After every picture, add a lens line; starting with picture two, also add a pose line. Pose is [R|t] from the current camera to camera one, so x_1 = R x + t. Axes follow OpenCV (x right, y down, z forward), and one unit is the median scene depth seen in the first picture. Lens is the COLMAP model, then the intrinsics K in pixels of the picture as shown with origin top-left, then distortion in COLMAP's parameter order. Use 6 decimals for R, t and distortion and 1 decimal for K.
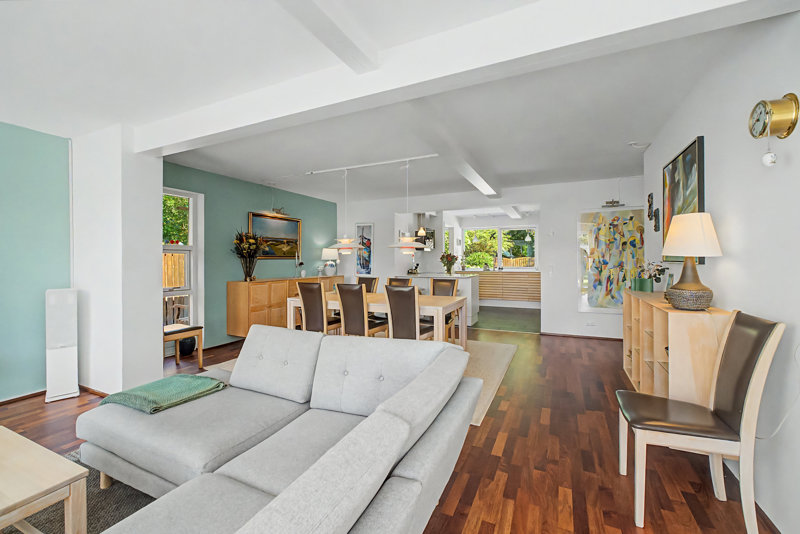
lens RADIAL K [[336.9, 0, 405.1], [0, 336.9, 261.3], [0, 0, 1]] dist [-0.003304, 0.000014]
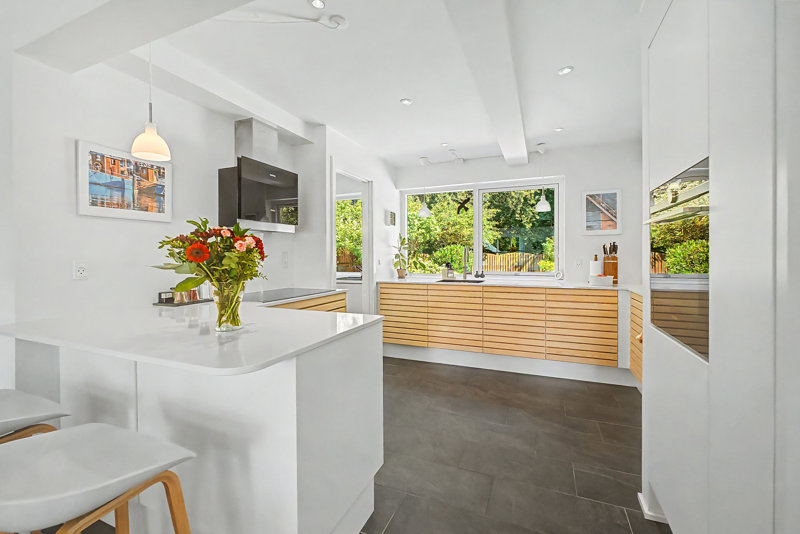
lens RADIAL K [[336.9, 0, 405.1], [0, 336.9, 261.3], [0, 0, 1]] dist [-0.003304, 0.000014]
pose [[0.999051, 0.002589, 0.043485, 0.313587], [-0.003116, 0.999922, 0.012065, -0.006071], [-0.043450, -0.012189, 0.998981, 1.055552]]
